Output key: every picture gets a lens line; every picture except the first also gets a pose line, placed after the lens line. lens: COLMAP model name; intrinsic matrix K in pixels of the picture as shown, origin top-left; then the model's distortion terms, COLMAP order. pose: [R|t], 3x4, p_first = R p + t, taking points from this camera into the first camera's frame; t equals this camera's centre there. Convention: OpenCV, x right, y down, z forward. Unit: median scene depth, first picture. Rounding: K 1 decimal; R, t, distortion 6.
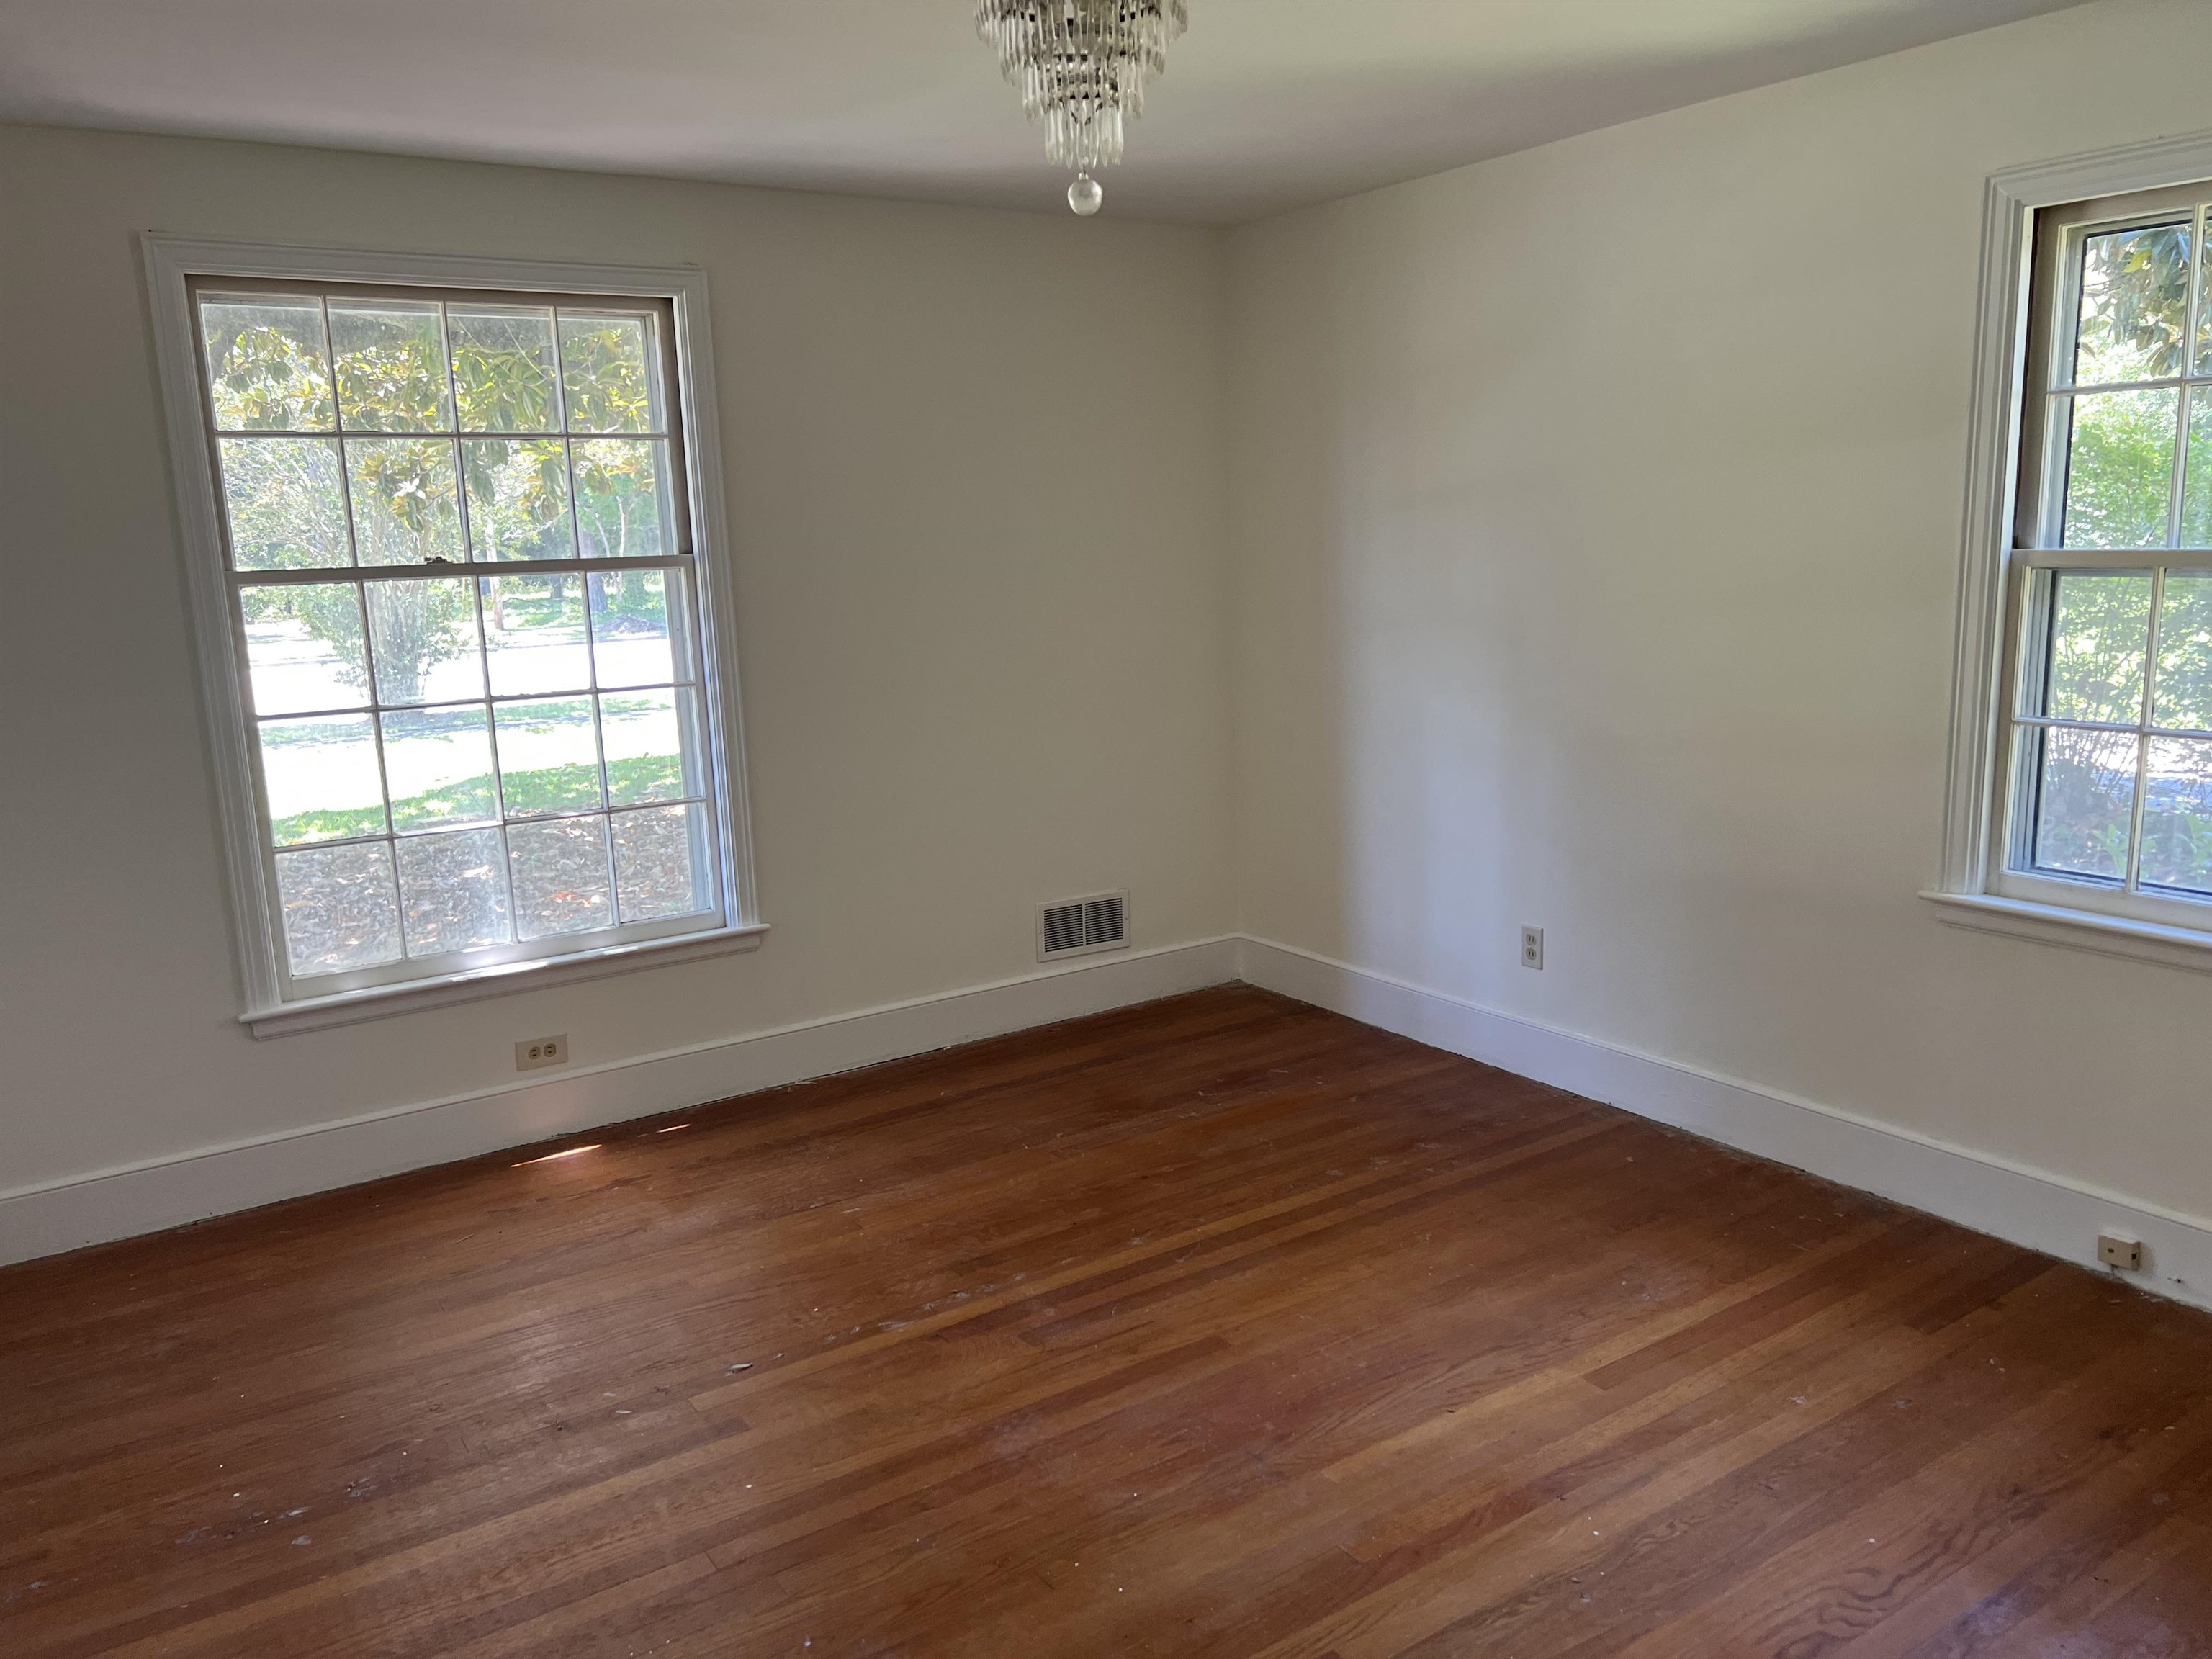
lens RADIAL K [[1660.2, 0, 1124.7], [0, 1660.2, 822.5], [0, 0, 1]] dist [0.059179, -0.053044]
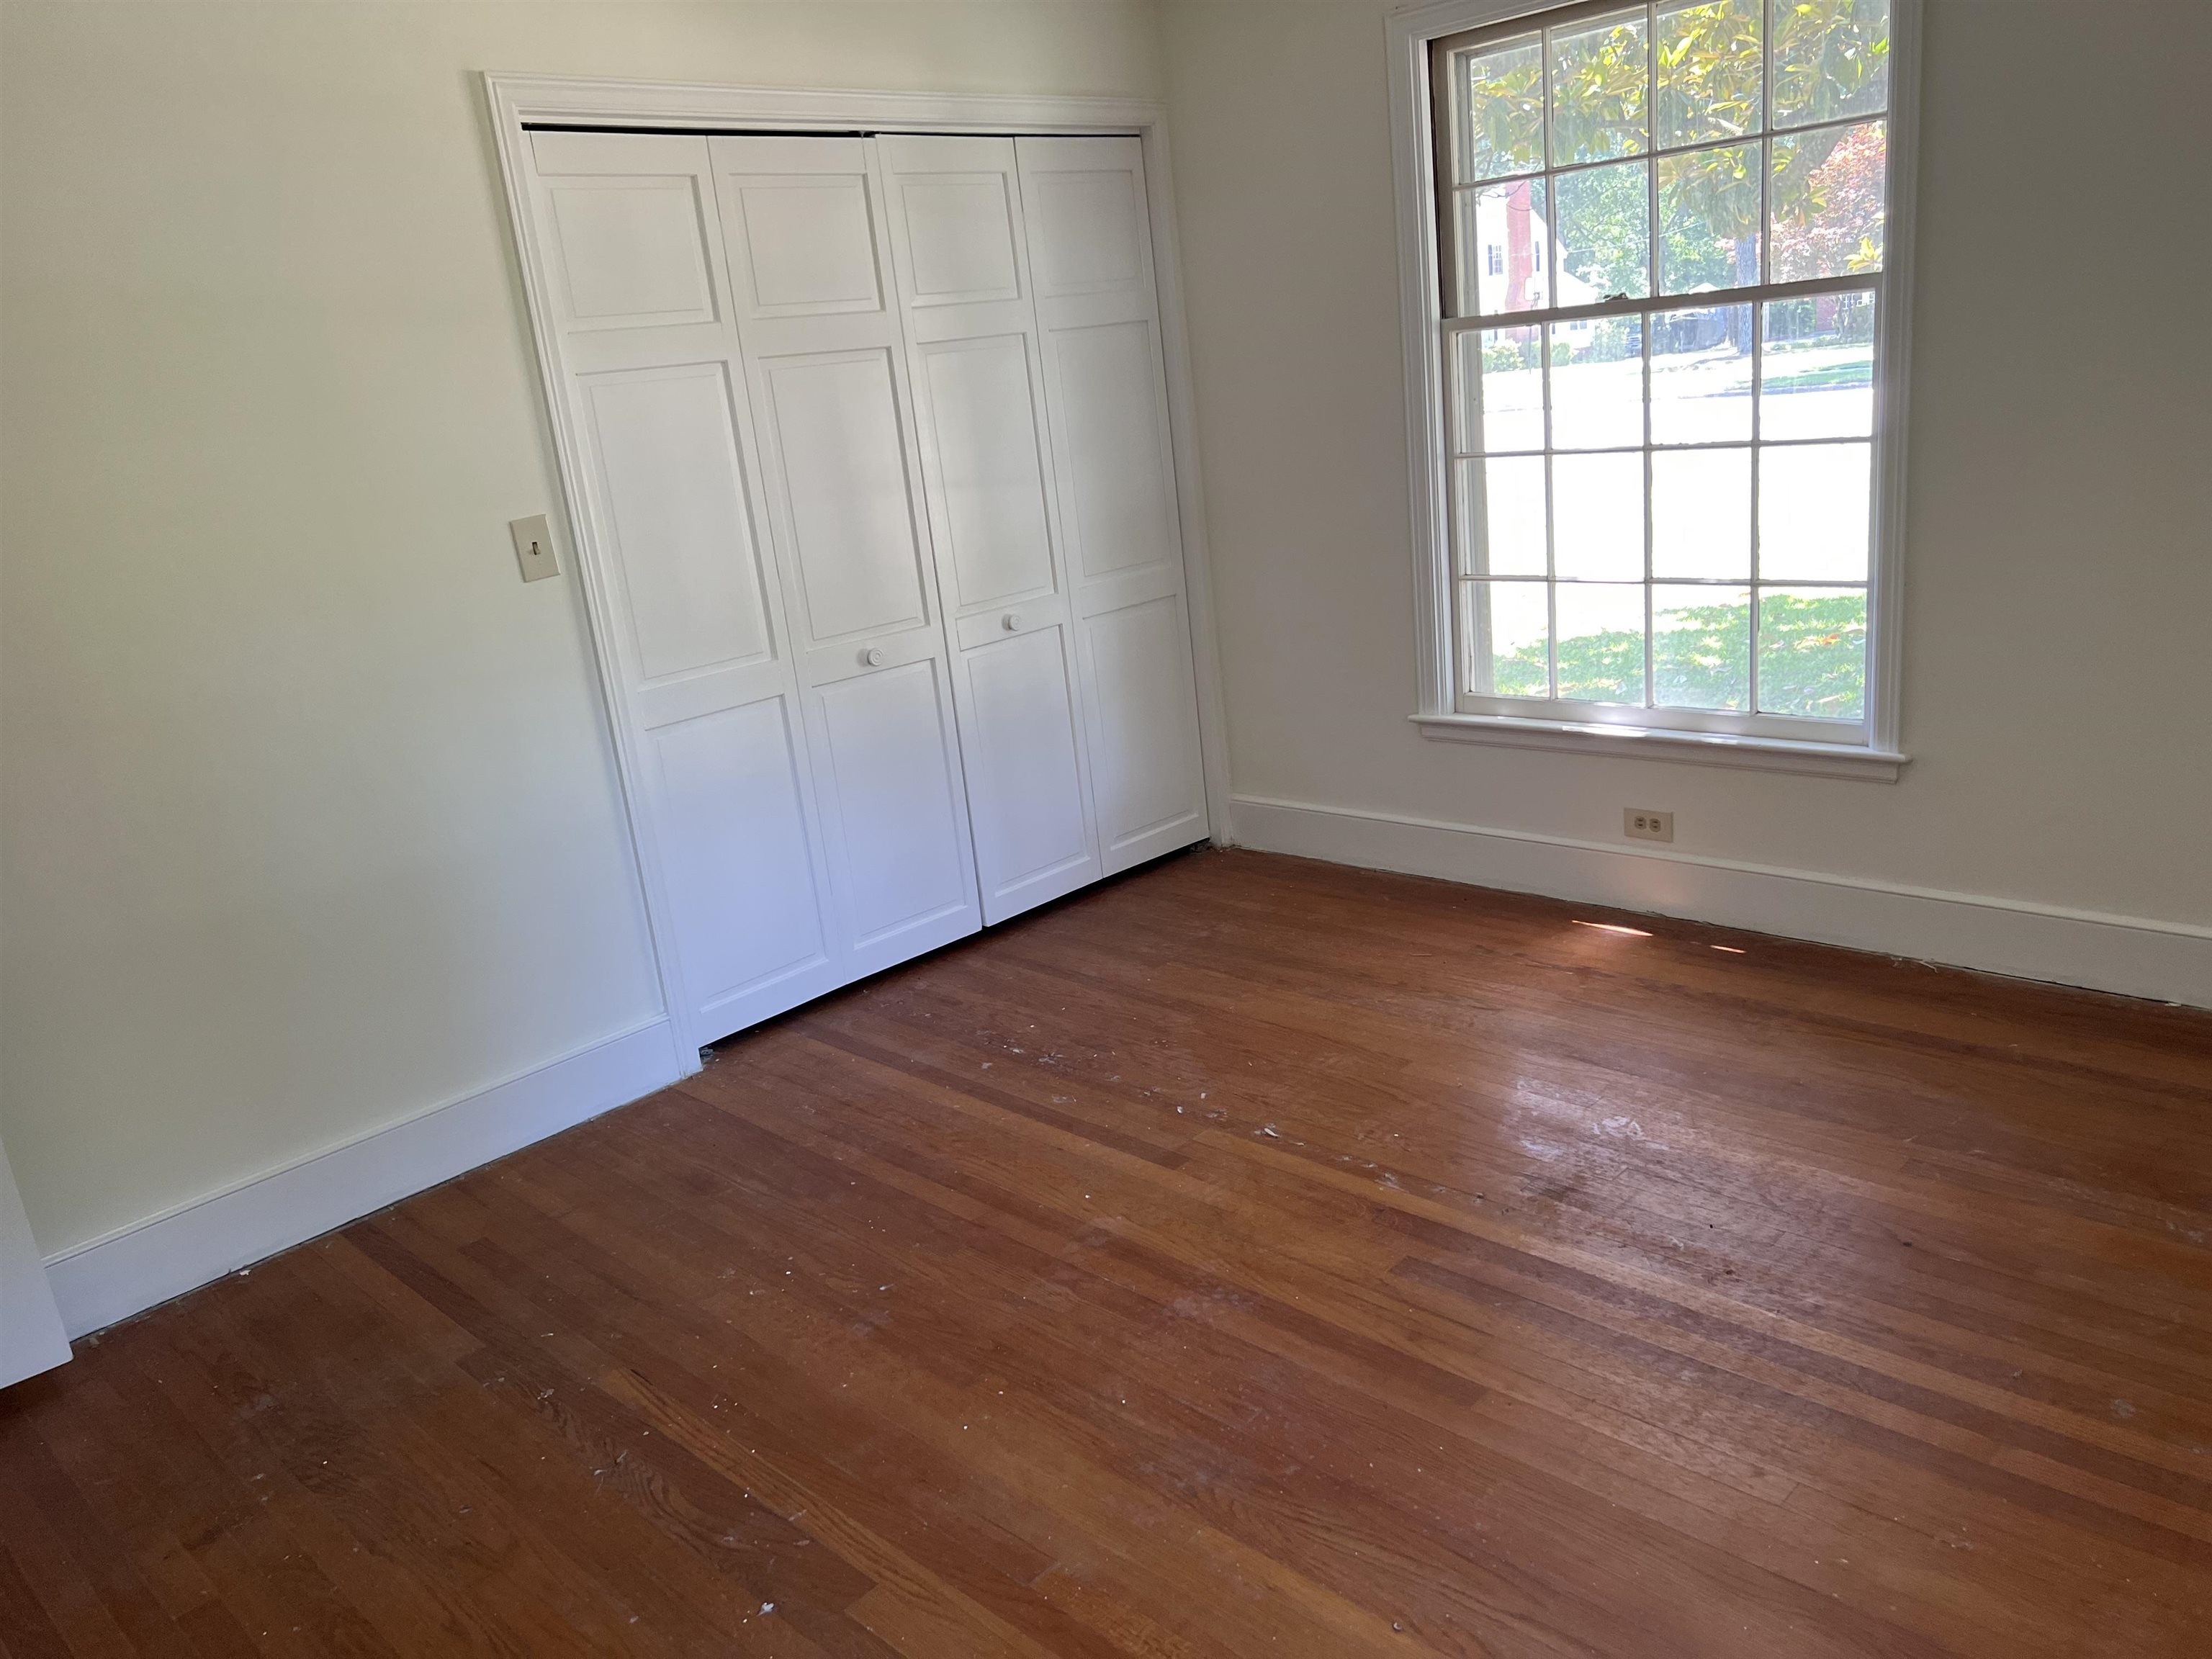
lens RADIAL K [[1660.2, 0, 1111.7], [0, 1660.2, 821.4], [0, 0, 1]] dist [0.059179, -0.053044]
pose [[0.200678, 0.279240, -0.939017, 0.538246], [-0.079392, 0.959999, 0.268512, -0.107364], [0.976435, 0.020666, 0.214820, 0.537853]]
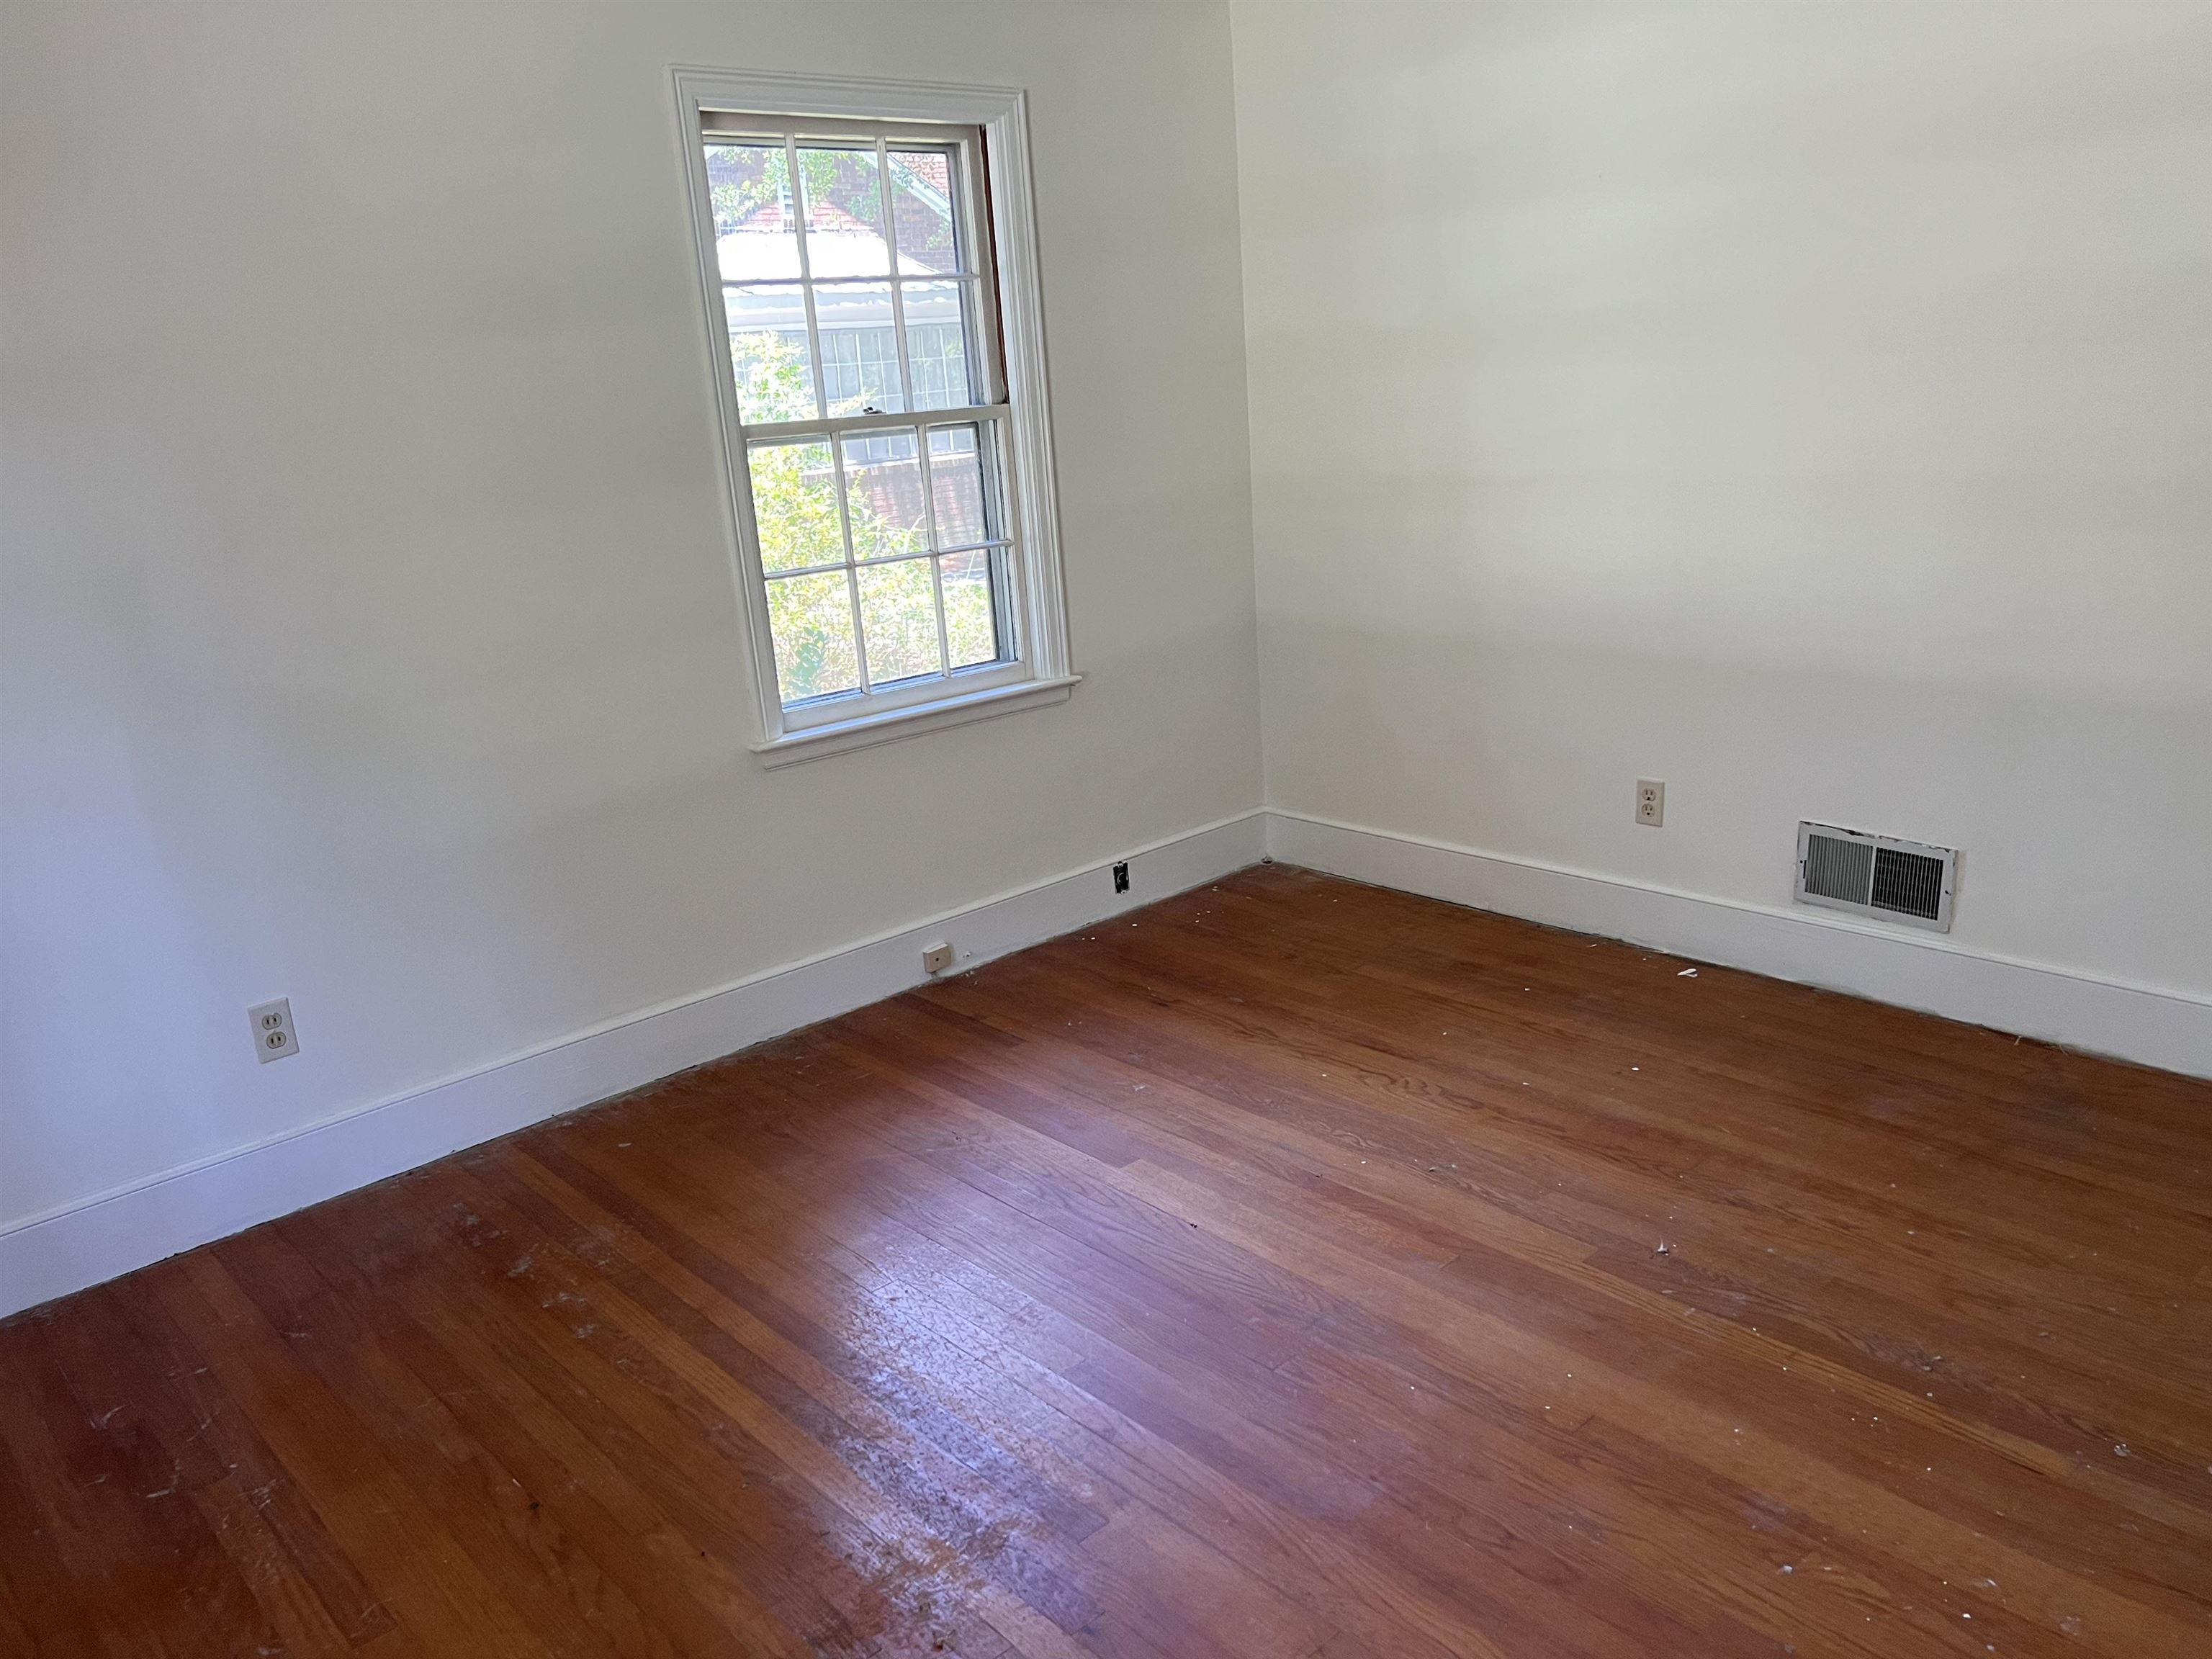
lens RADIAL K [[1660.2, 0, 1116.2], [0, 1660.2, 830.1], [0, 0, 1]] dist [0.059179, -0.053044]
pose [[-0.153226, -0.227422, 0.961666, -0.542057], [0.244495, 0.934177, 0.259877, -0.117328], [-0.957467, 0.274943, -0.087537, 0.788586]]
